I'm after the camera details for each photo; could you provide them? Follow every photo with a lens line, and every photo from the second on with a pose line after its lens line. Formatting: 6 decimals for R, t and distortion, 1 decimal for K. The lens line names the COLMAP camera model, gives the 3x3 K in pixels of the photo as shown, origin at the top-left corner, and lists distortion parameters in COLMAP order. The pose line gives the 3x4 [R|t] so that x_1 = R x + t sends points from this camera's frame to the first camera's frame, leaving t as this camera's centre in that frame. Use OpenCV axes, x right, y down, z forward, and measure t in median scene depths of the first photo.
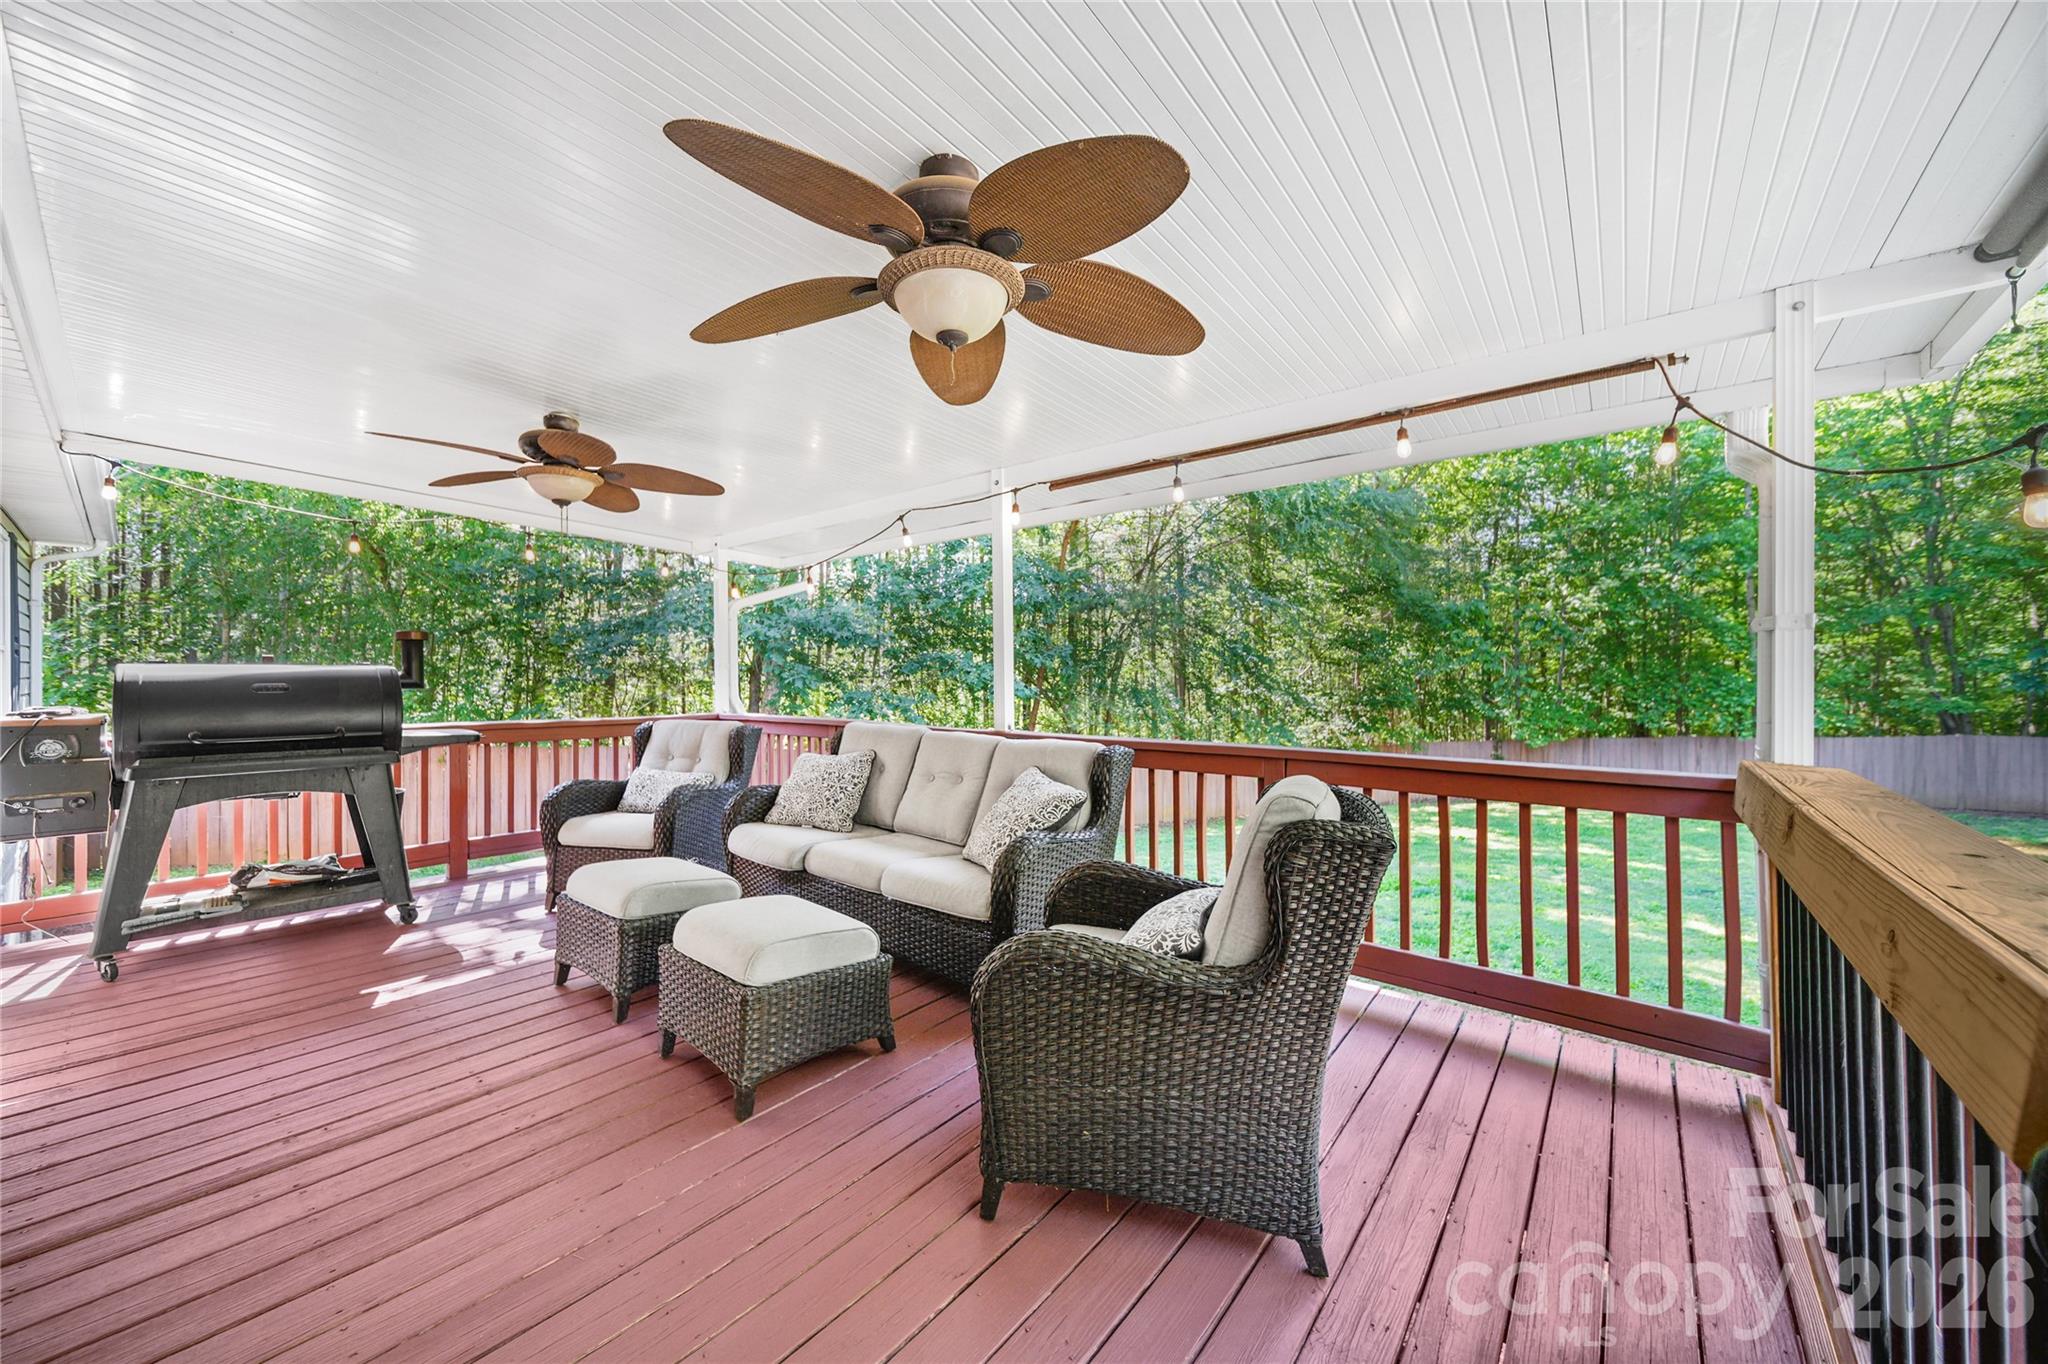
lens RADIAL K [[721.0, 0, 1028.2], [0, 721.0, 661.6], [0, 0, 1]] dist [-0.000219, -0.000010]
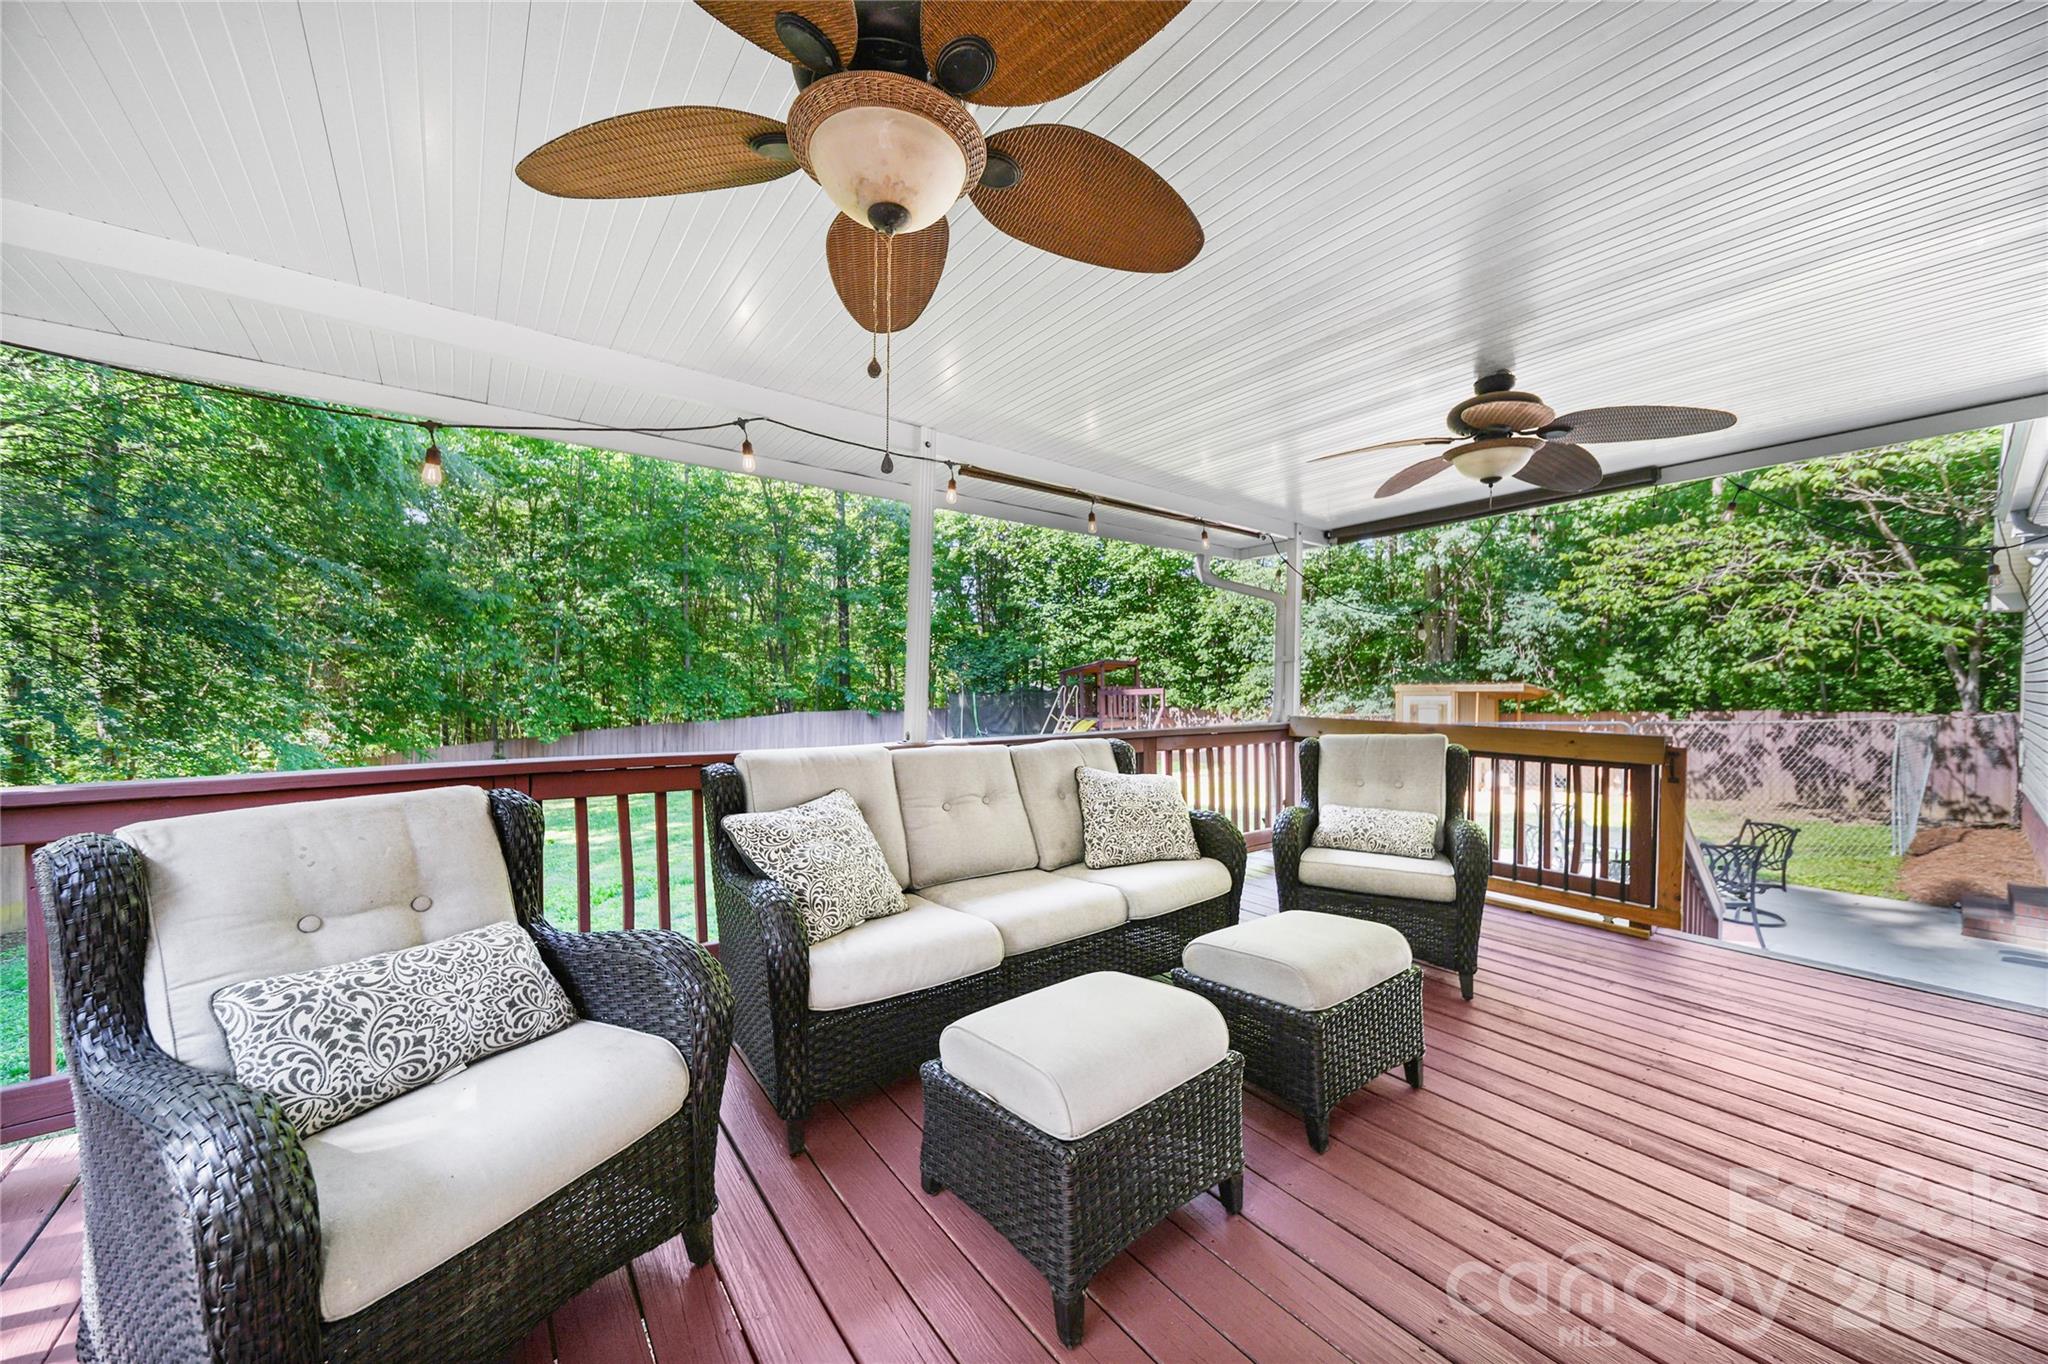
lens RADIAL K [[716.7, 0, 1030.2], [0, 716.7, 686.3], [0, 0, 1]] dist [-0.000311, -0.000071]
pose [[0.226419, -0.010833, 0.973970, -0.579639], [-0.027527, 0.999468, 0.017516, 0.007602], [-0.973641, -0.030777, 0.226000, 0.490095]]
